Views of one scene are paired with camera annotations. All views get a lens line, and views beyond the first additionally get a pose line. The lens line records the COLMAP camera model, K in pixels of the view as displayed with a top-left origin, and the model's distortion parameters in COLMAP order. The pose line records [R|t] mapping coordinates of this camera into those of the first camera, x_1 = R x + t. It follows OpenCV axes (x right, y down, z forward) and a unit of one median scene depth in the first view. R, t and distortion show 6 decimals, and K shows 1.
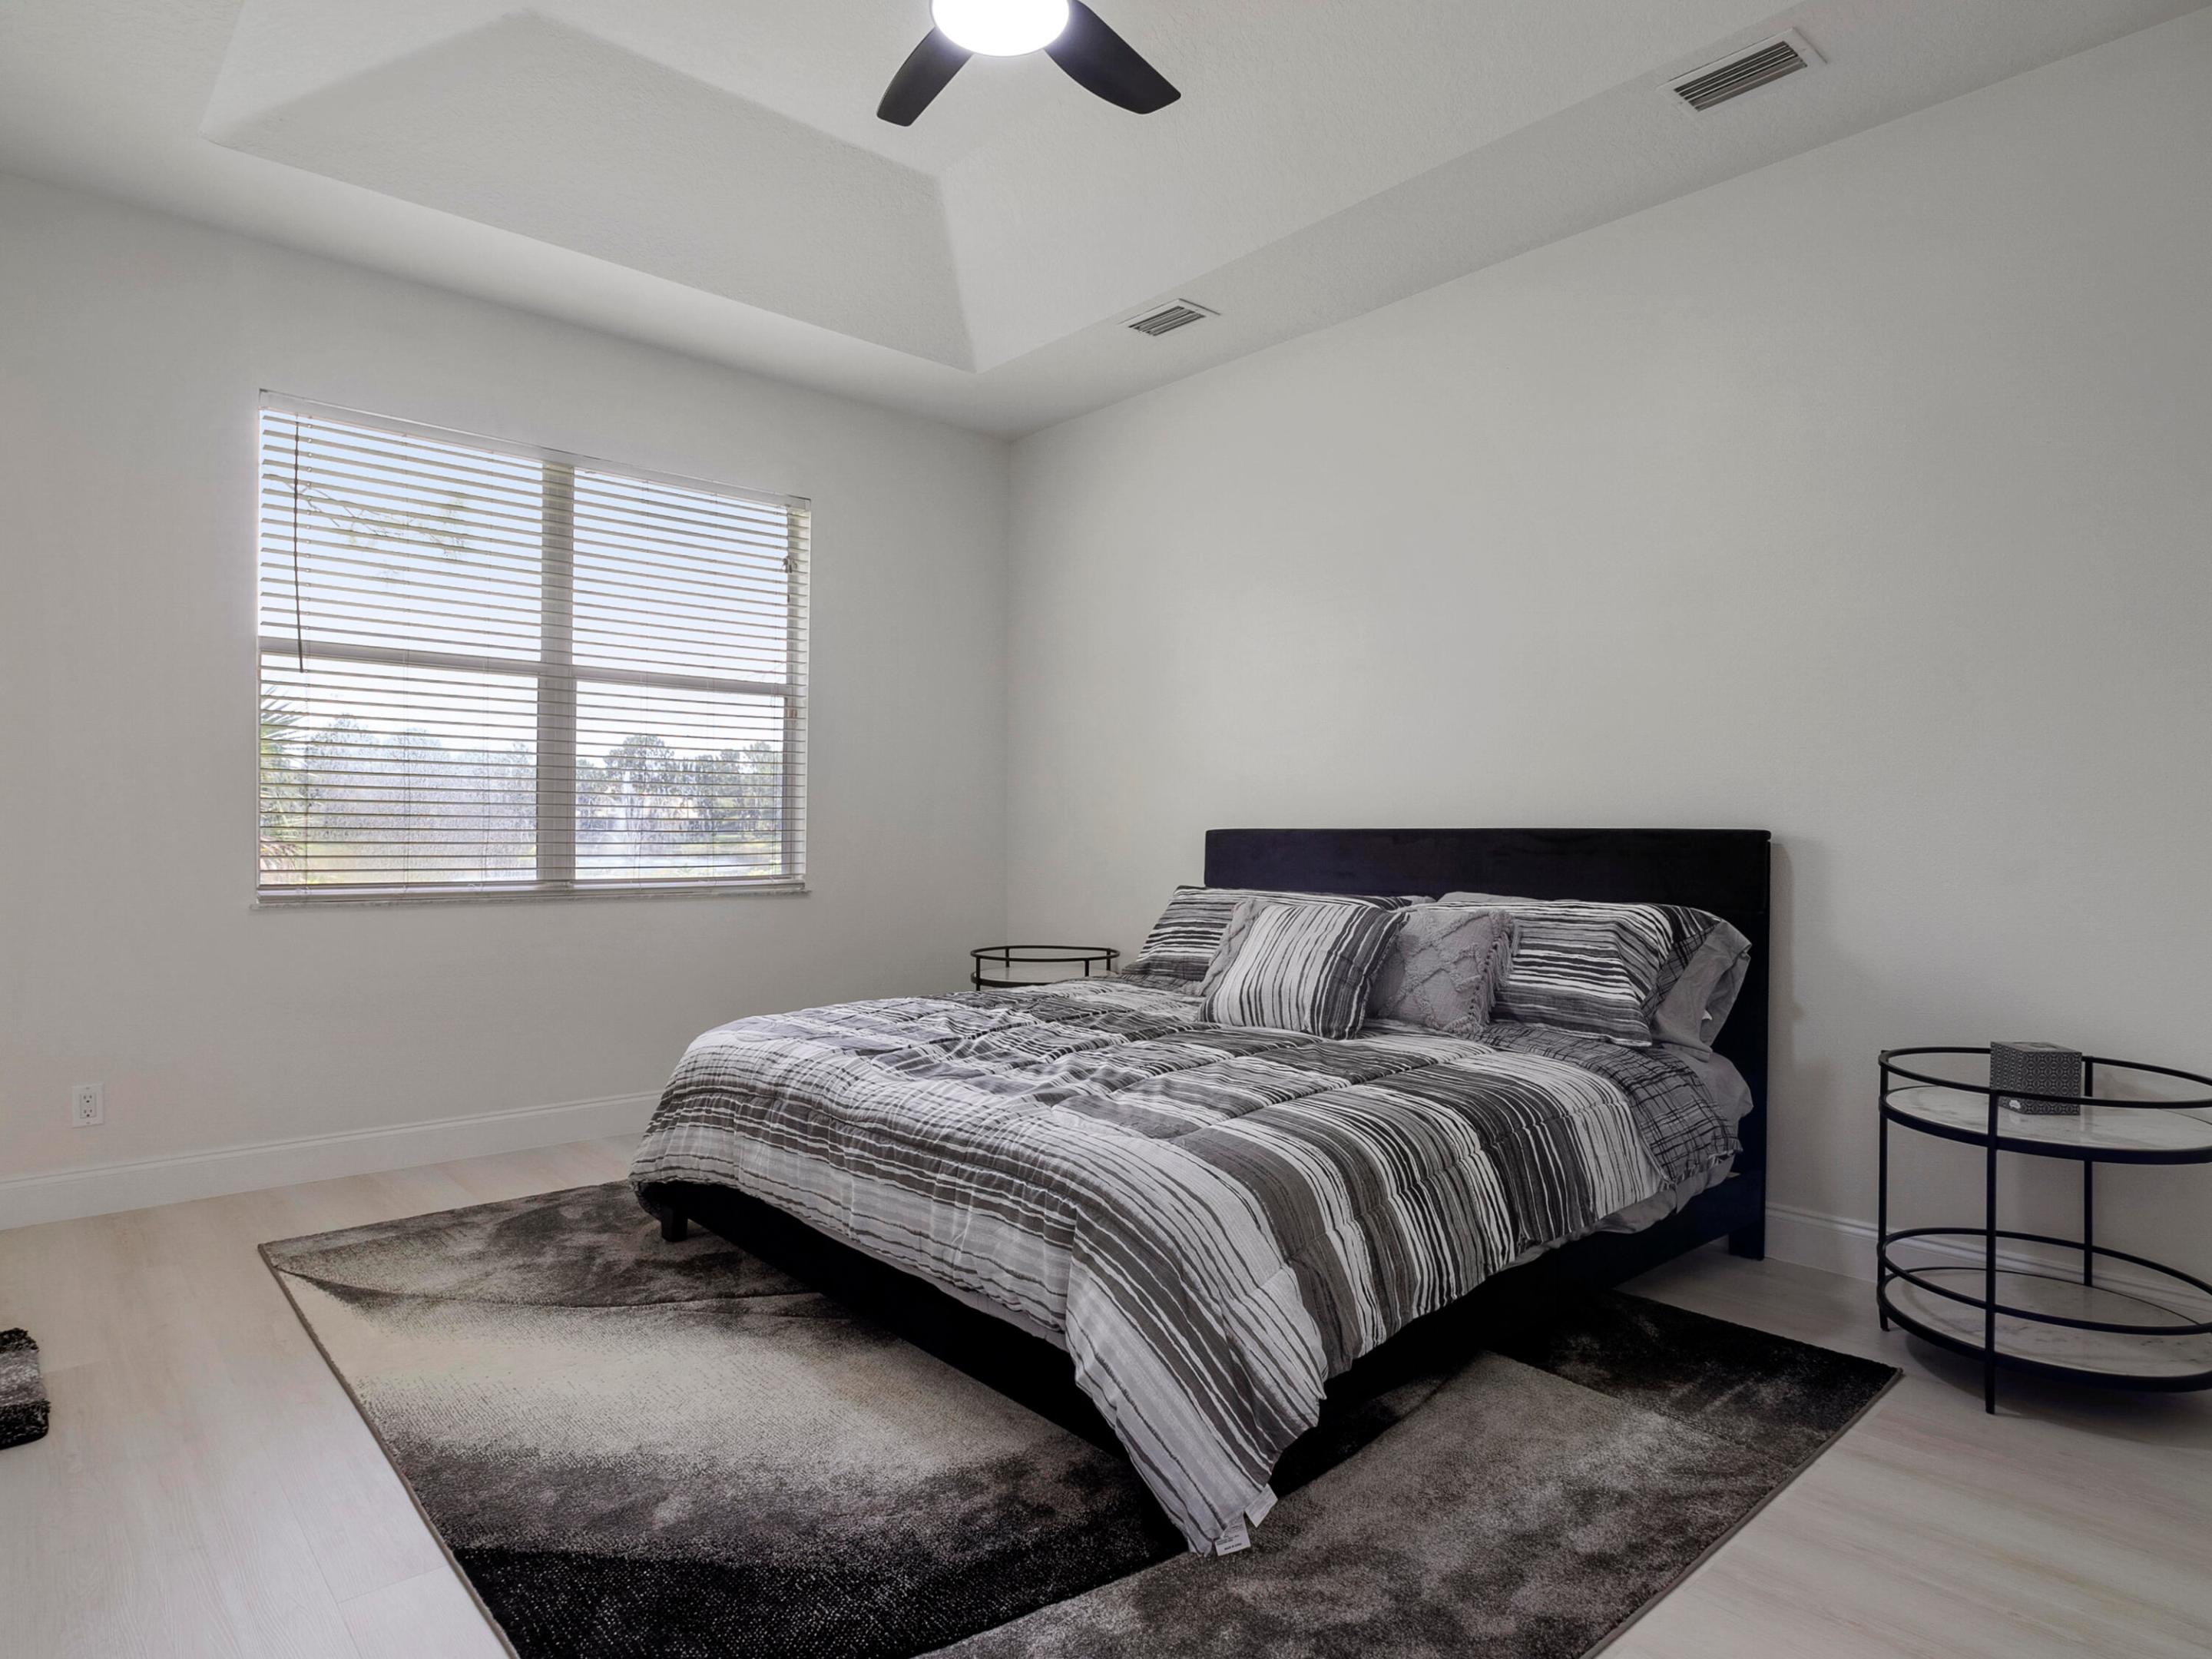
lens RADIAL K [[1274.0, 0, 1099.3], [0, 1274.0, 801.6], [0, 0, 1]] dist [-0.002353, -0.000512]
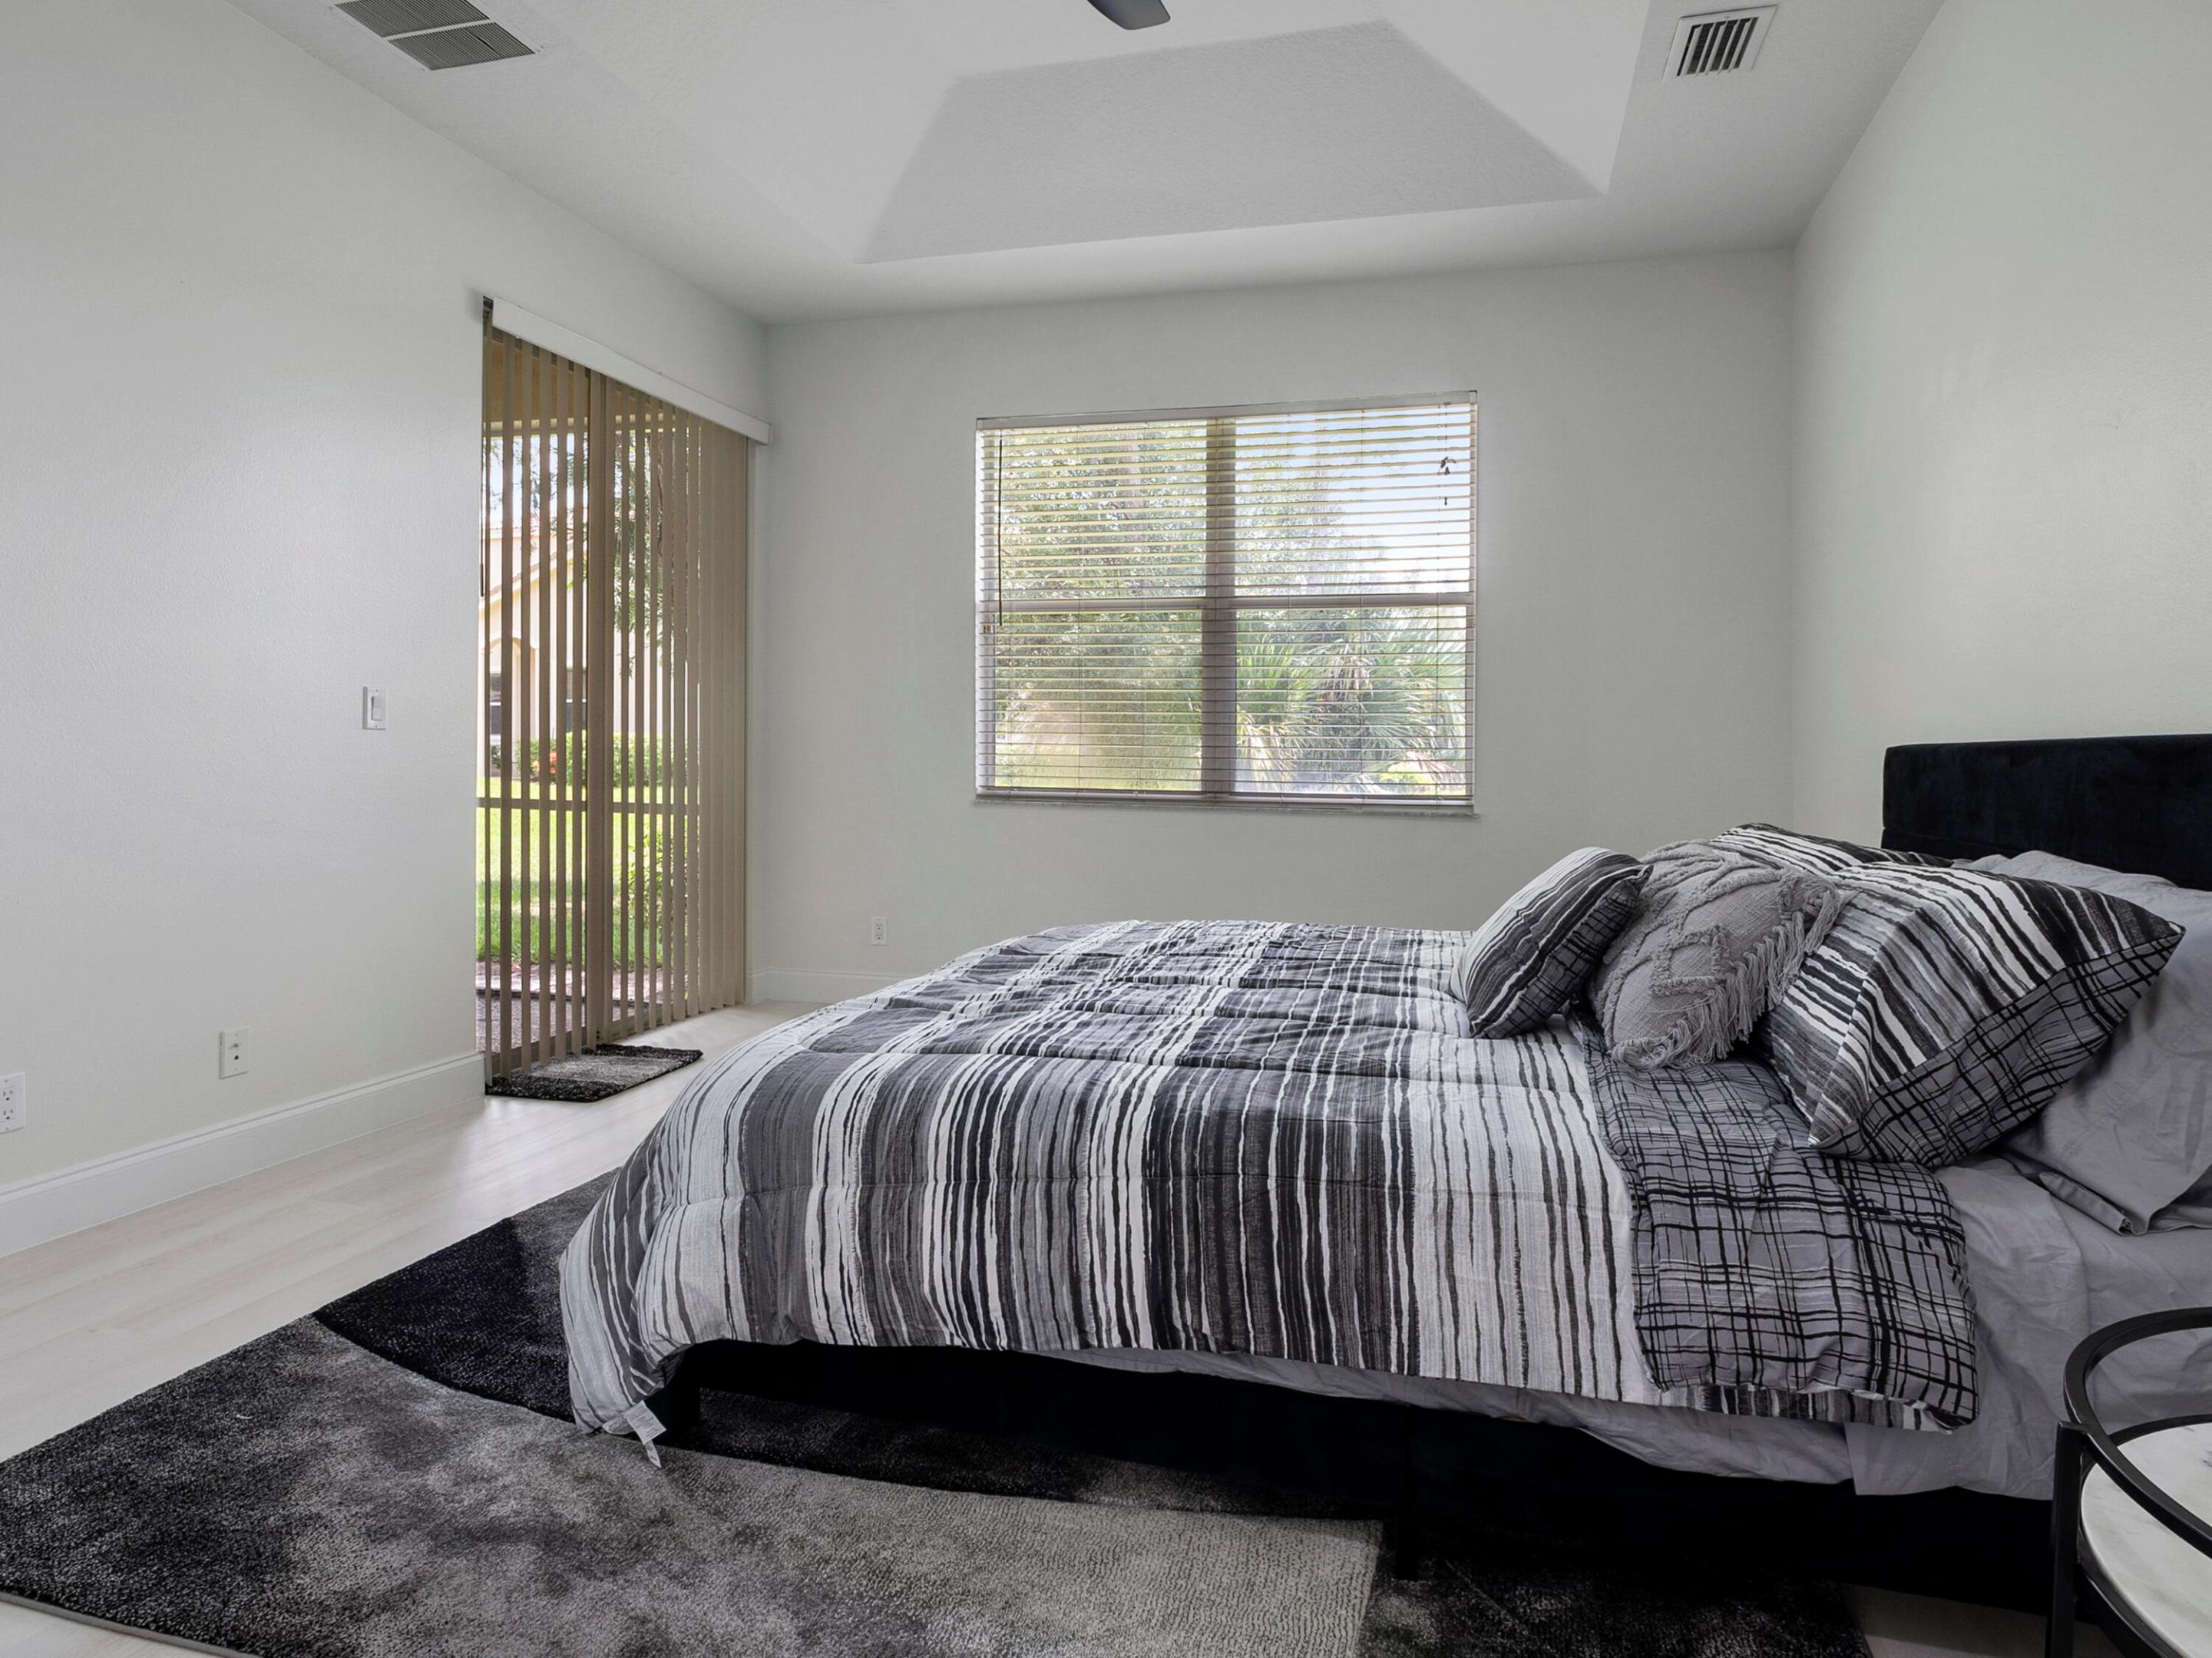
lens RADIAL K [[1293.7, 0, 1106.7], [0, 1293.7, 703.1], [0, 0, 1]] dist [-0.005976, -0.000170]
pose [[0.547031, -0.028662, -0.836622, 0.538563], [0.010730, 0.999572, -0.027229, 0.016618], [0.837044, 0.005918, 0.547104, 0.350304]]
